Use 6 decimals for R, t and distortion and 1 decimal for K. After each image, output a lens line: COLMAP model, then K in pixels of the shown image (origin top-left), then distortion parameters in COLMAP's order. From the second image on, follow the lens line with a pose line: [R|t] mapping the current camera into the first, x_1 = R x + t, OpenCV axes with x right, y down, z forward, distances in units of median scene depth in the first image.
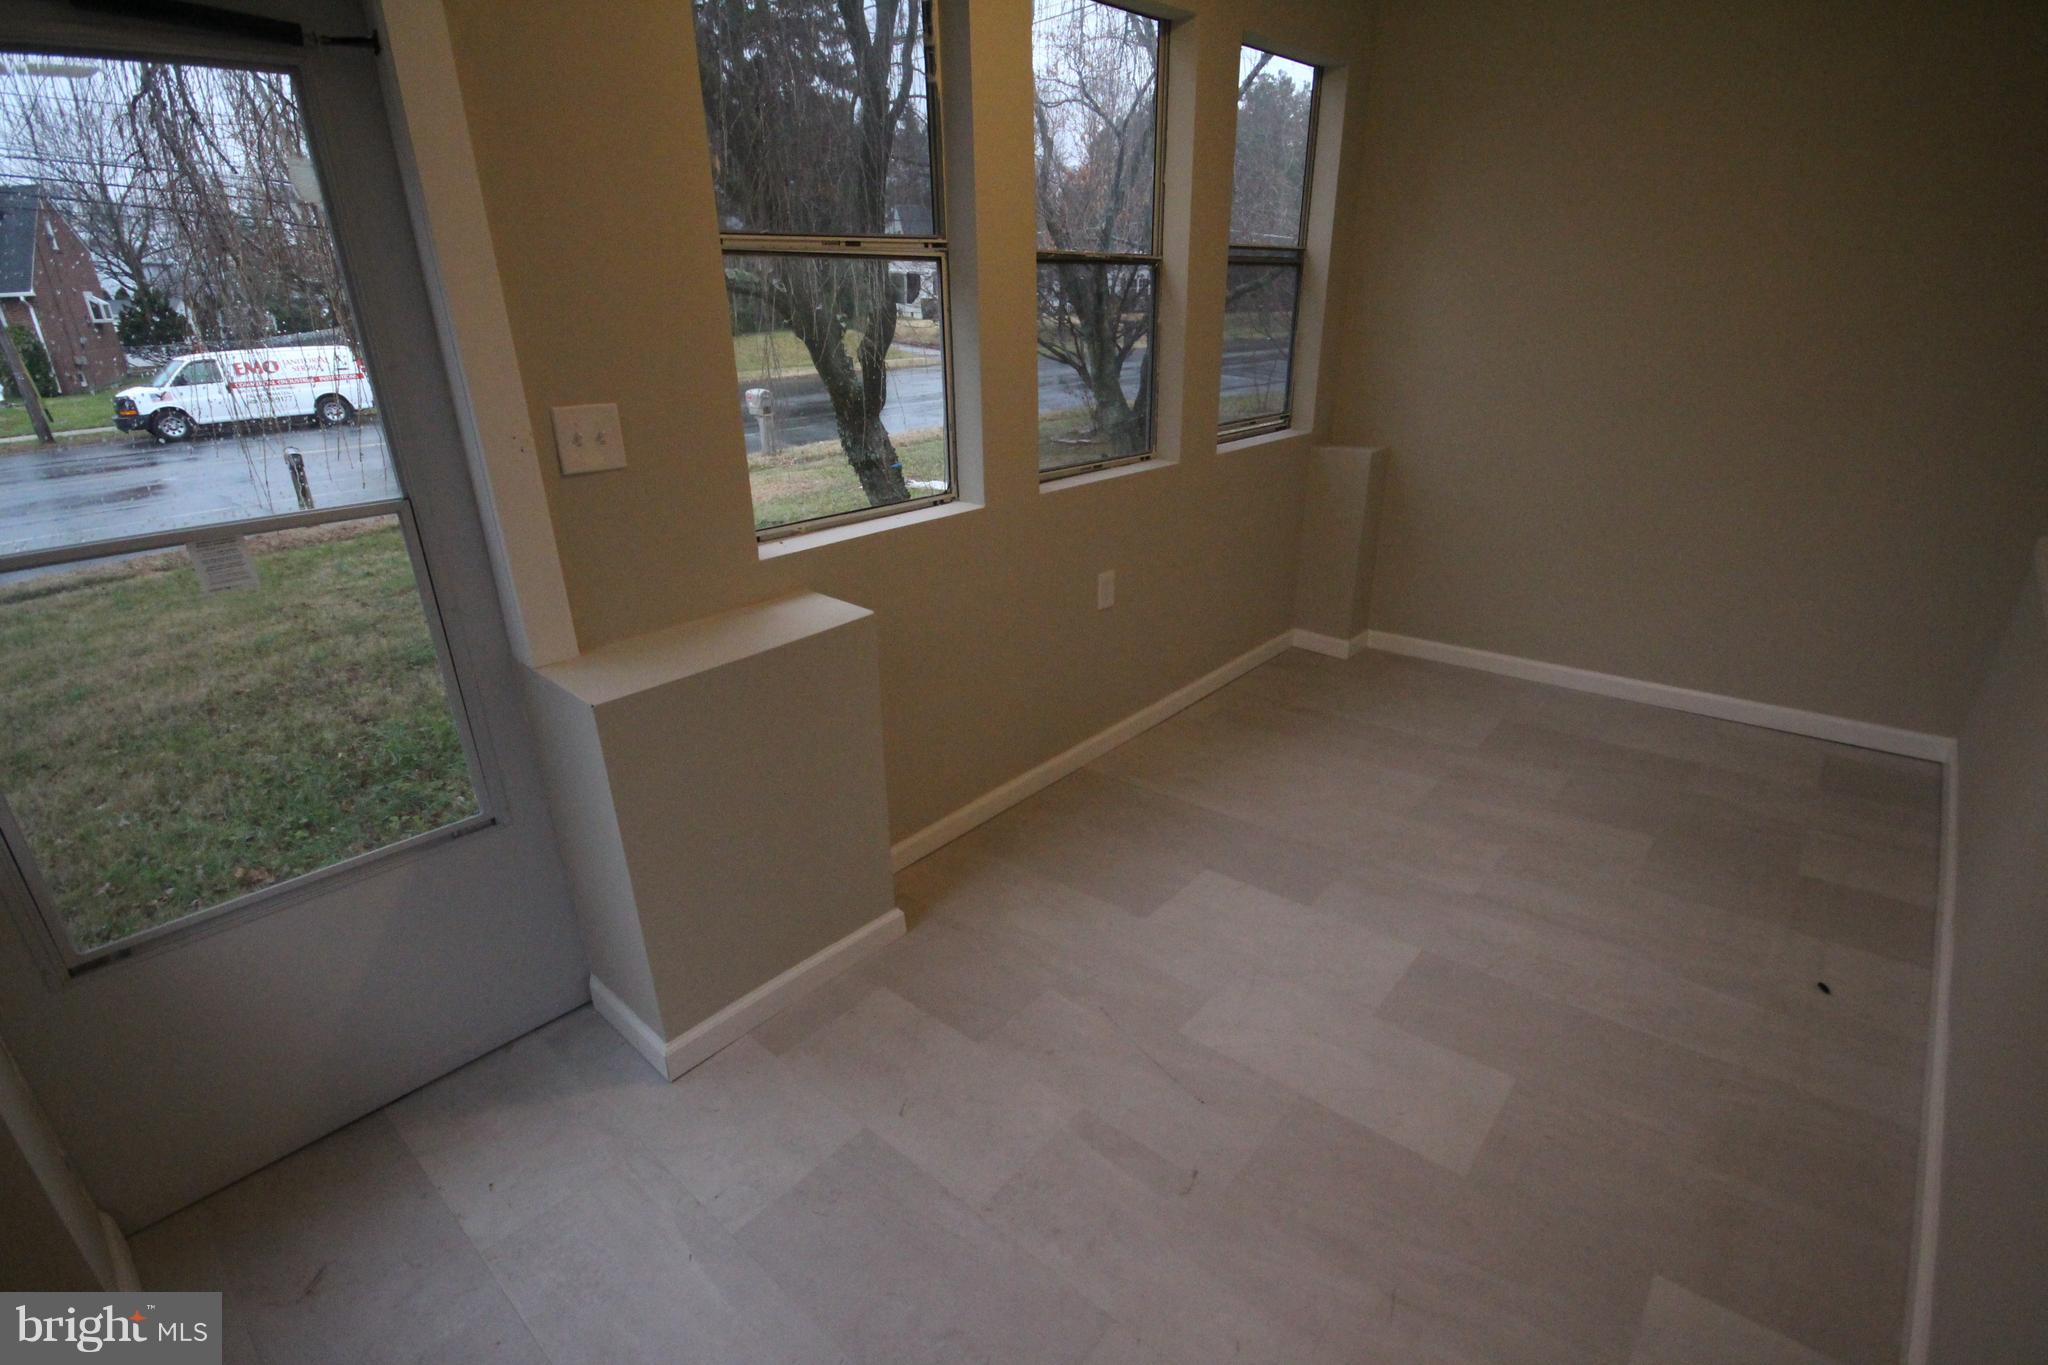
lens RADIAL K [[955.8, 0, 1022.4], [0, 955.8, 686.2], [0, 0, 1]] dist [-0.010164, 0.001100]
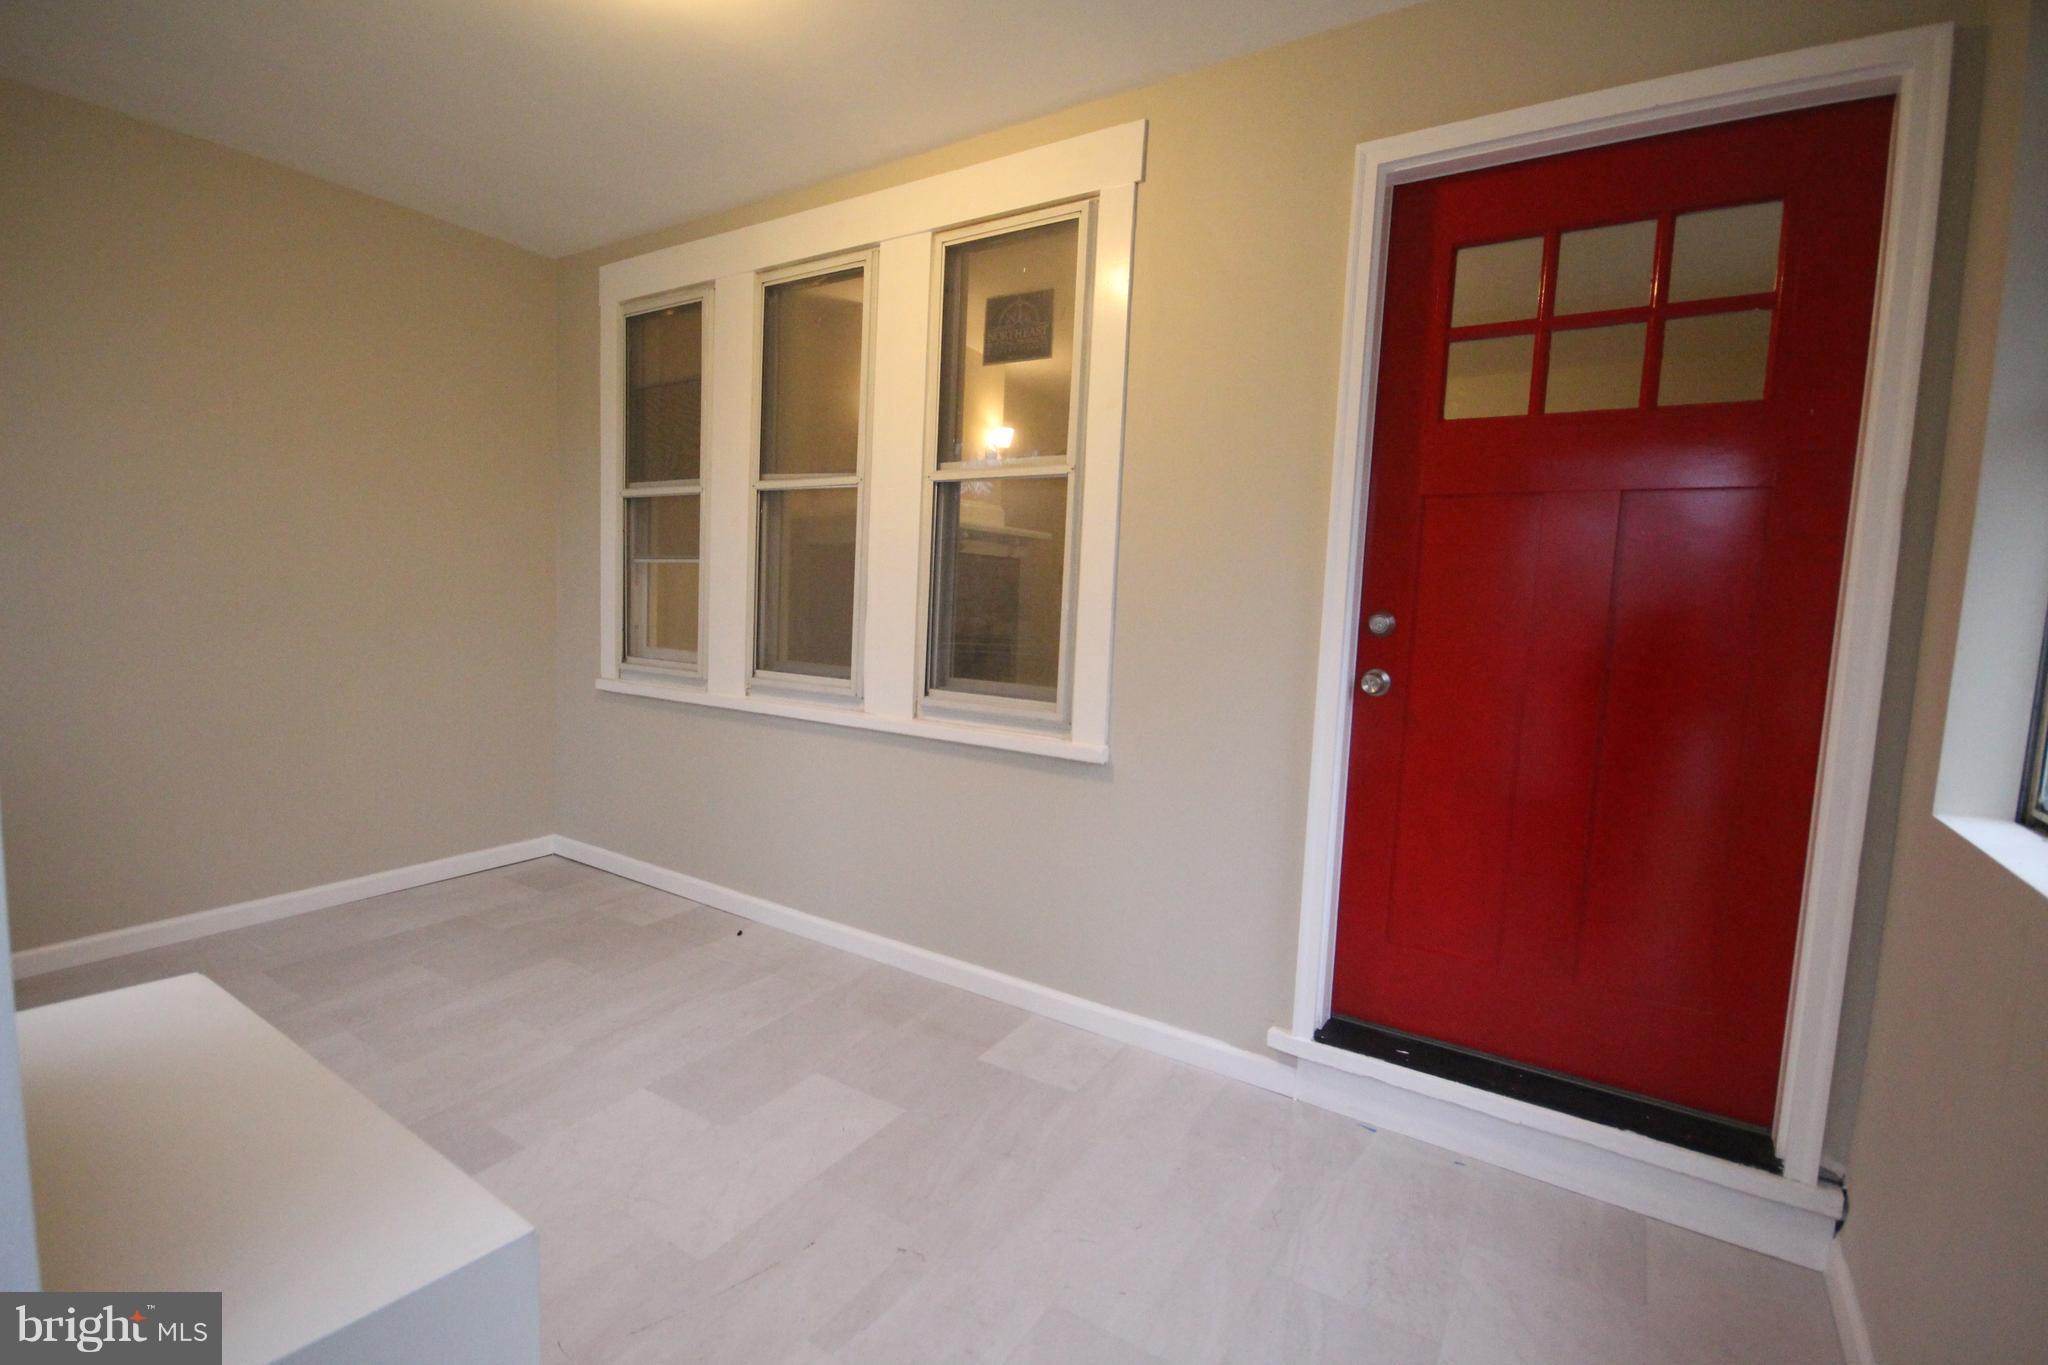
lens RADIAL K [[955.8, 0, 1017.6], [0, 955.8, 680.5], [0, 0, 1]] dist [-0.010164, 0.001100]
pose [[-0.142512, -0.083103, 0.986298, -0.623574], [0.349203, 0.928172, 0.128662, -0.126793], [-0.926147, 0.362754, -0.103255, 0.568949]]
